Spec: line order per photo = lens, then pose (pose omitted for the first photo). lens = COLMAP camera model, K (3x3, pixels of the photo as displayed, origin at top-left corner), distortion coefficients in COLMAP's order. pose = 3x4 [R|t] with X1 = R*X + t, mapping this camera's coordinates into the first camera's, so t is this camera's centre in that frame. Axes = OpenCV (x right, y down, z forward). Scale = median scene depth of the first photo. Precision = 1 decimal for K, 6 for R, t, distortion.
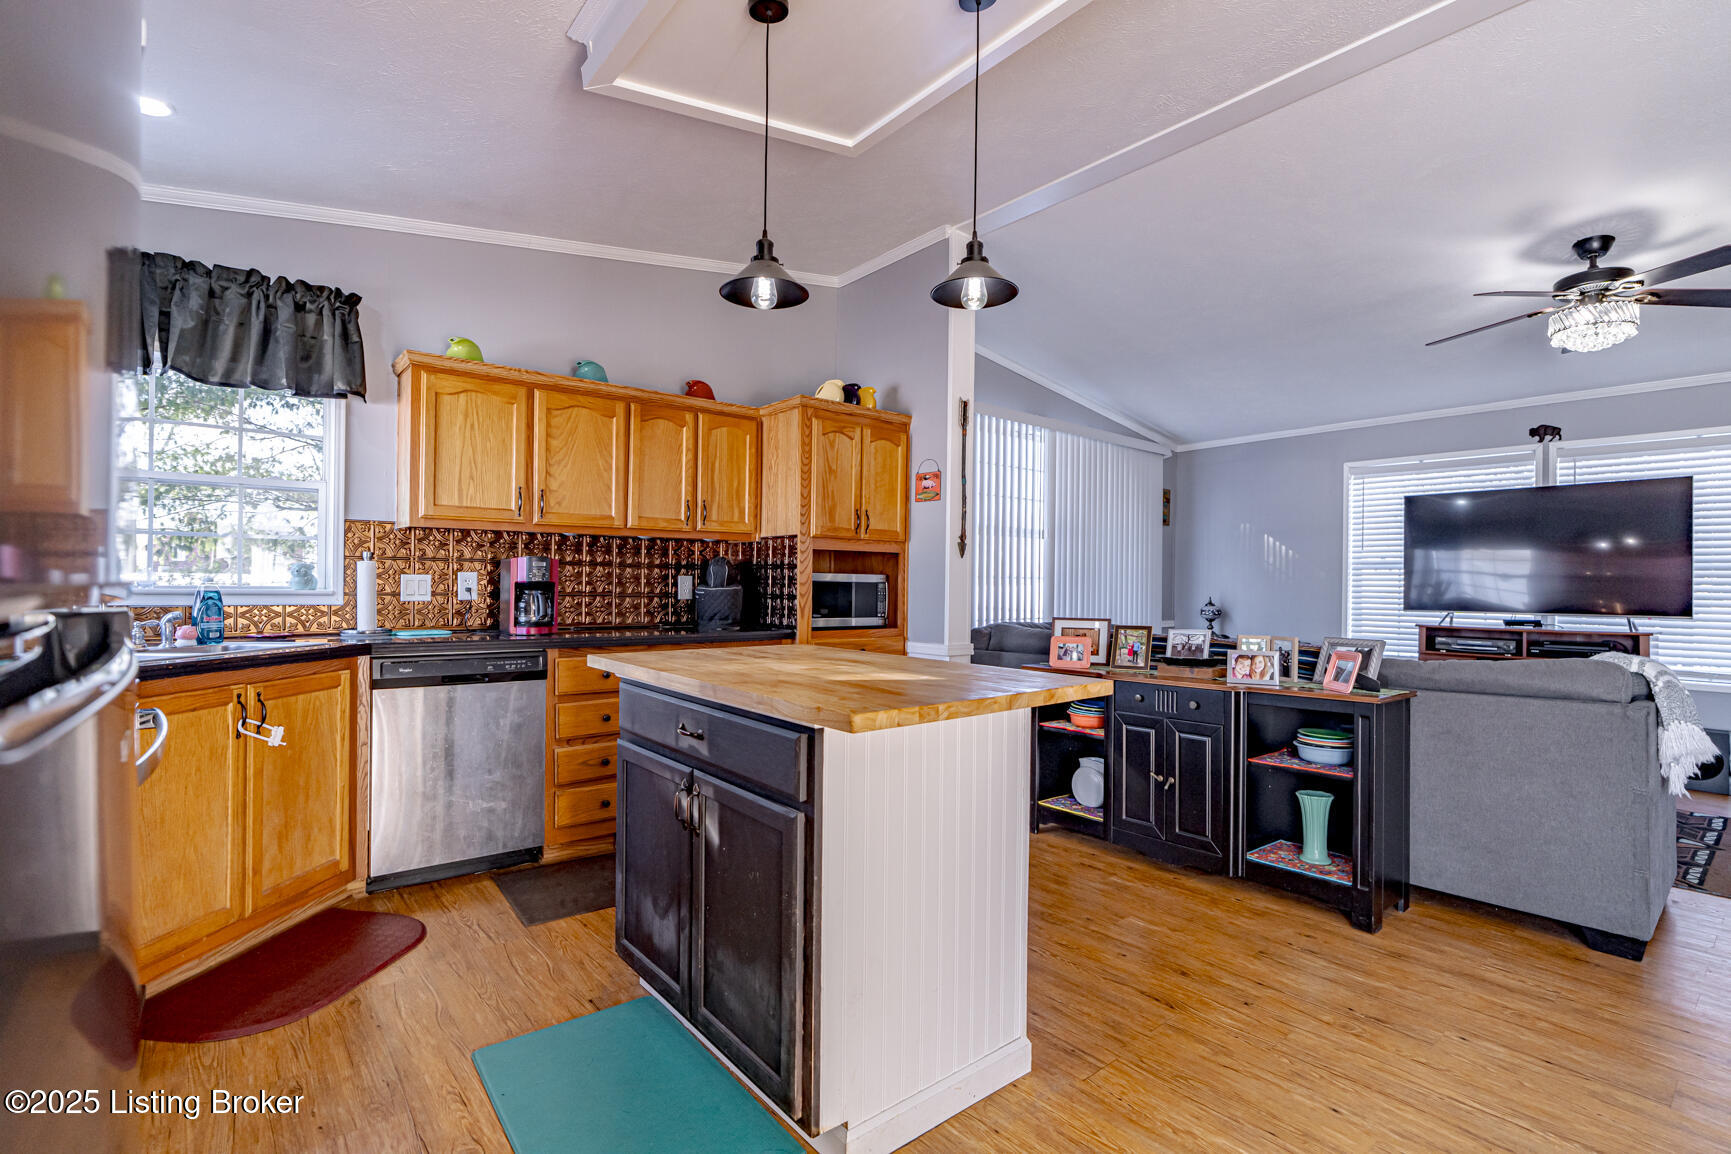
lens RADIAL K [[800.4, 0, 871.1], [0, 800.4, 580.2], [0, 0, 1]] dist [-0.019416, 0.006288]
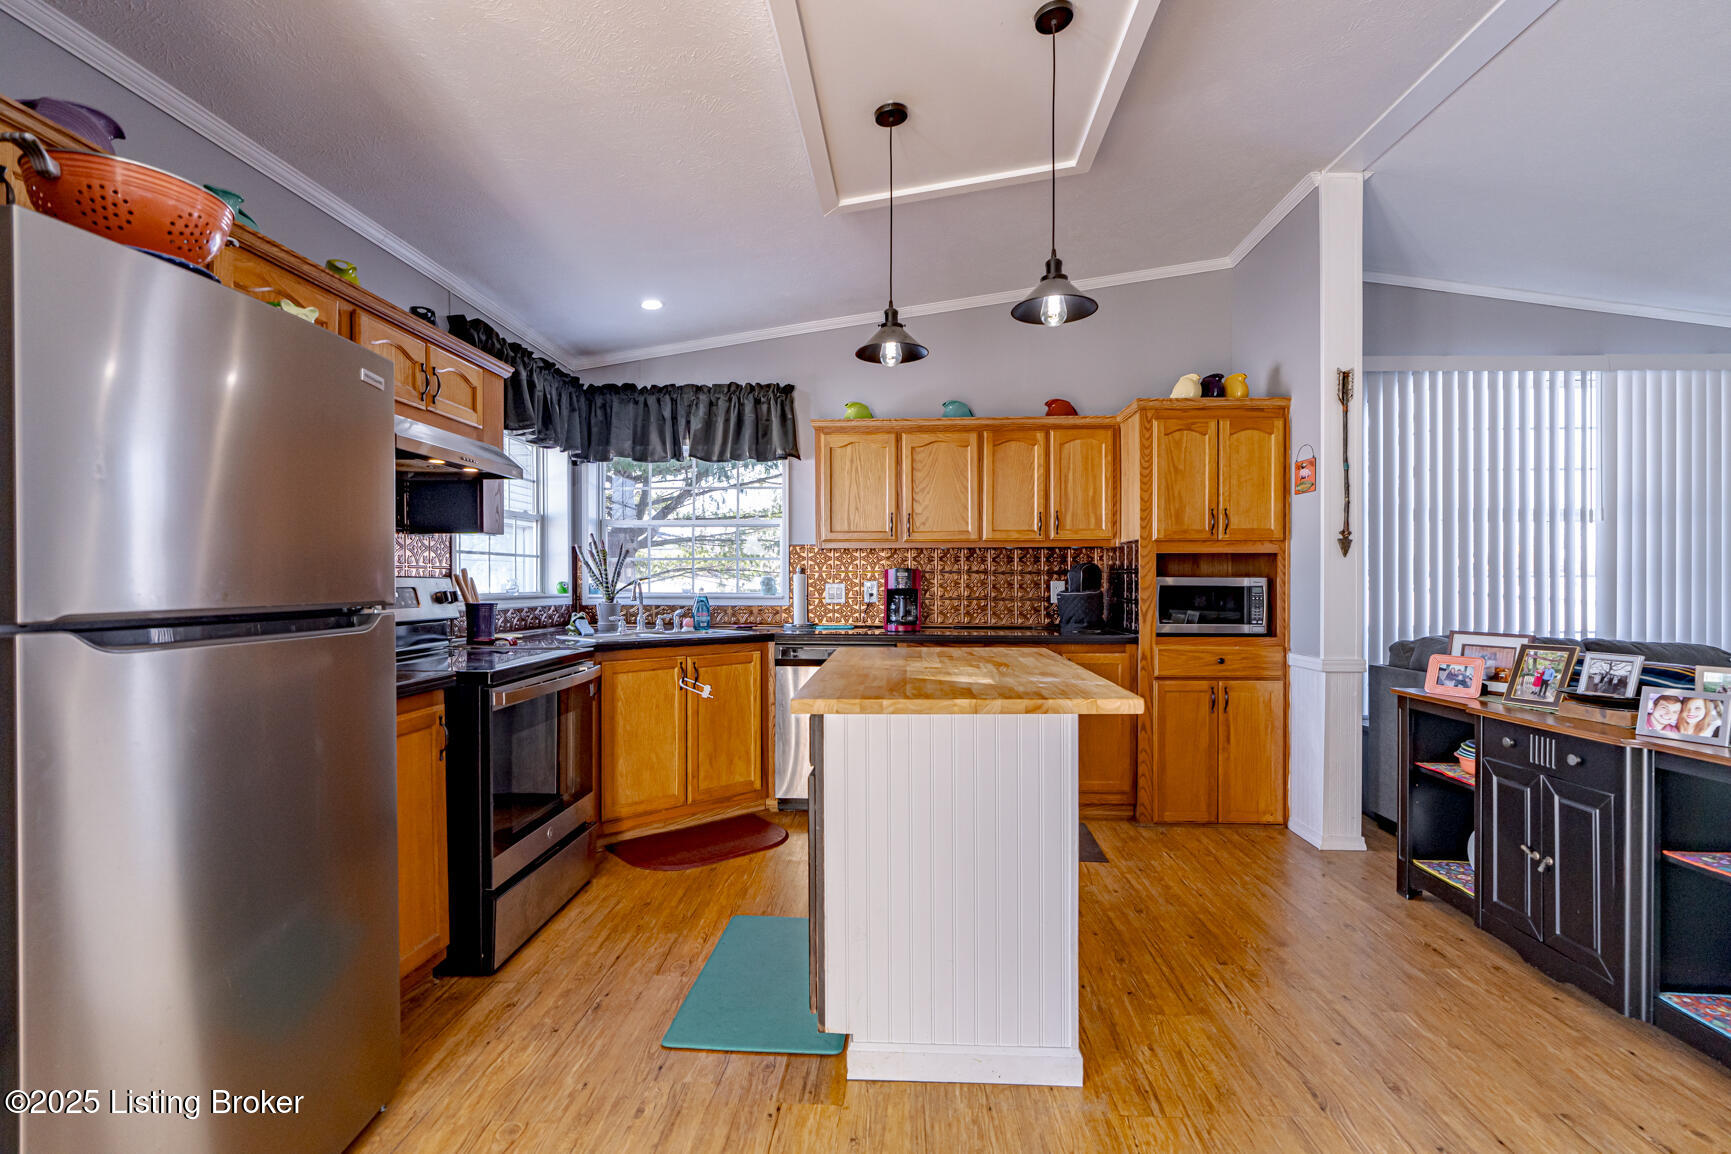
lens RADIAL K [[791.2, 0, 865.5], [0, 791.2, 577.0], [0, 0, 1]] dist [-0.019420, 0.008073]
pose [[0.739324, -0.012745, -0.673230, 0.360900], [0.010791, 0.999917, -0.007078, -0.007707], [0.673264, -0.002032, 0.739400, 0.051293]]
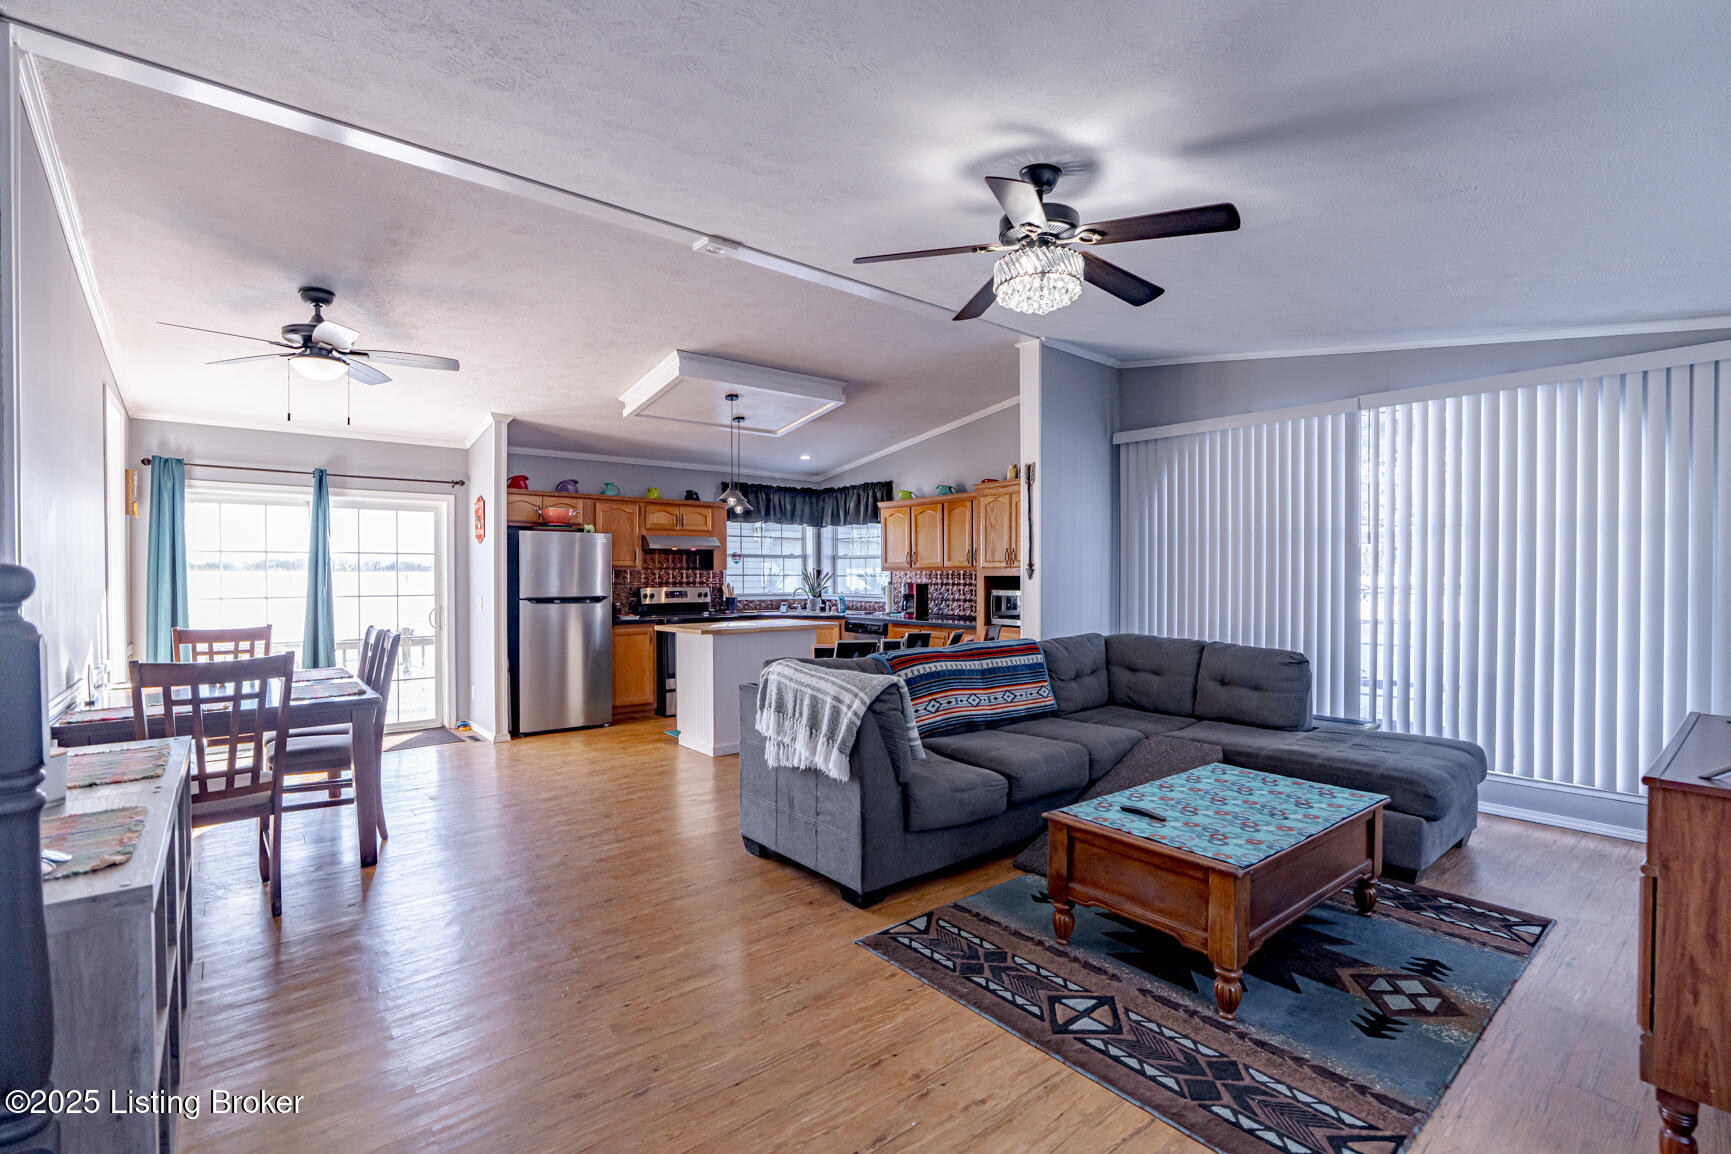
lens RADIAL K [[776.3, 0, 870.6], [0, 776.3, 586.8], [0, 0, 1]] dist [-0.019406, 0.005546]
pose [[0.014543, 0.006938, -0.999870, 1.758543], [0.005715, 0.999959, 0.007022, -0.030754], [0.999878, -0.005816, 0.014502, 0.850389]]
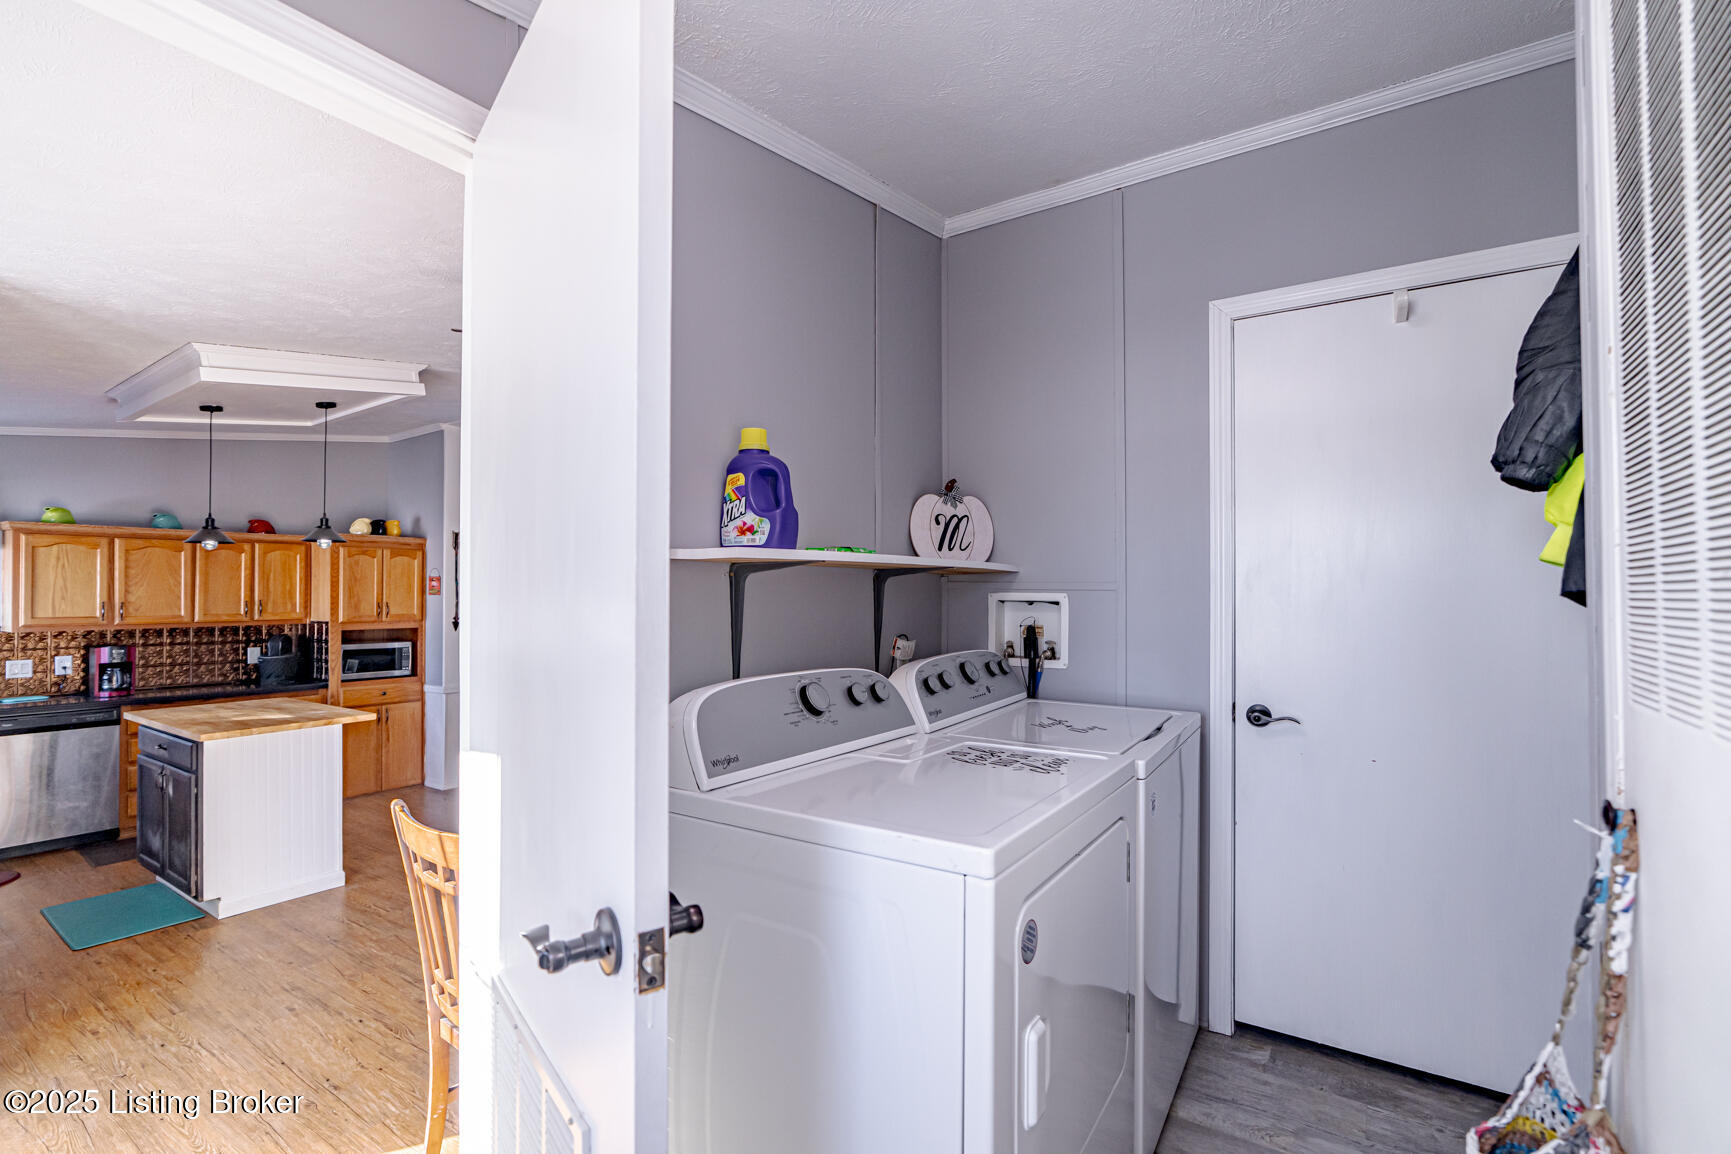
lens RADIAL K [[776.3, 0, 870.6], [0, 776.3, 586.8], [0, 0, 1]] dist [-0.019406, 0.005546]
pose [[0.956448, -0.010338, 0.291720, 0.550586], [0.013017, 0.999889, -0.007245, -0.114503], [-0.291613, 0.010727, 0.956476, -0.857166]]
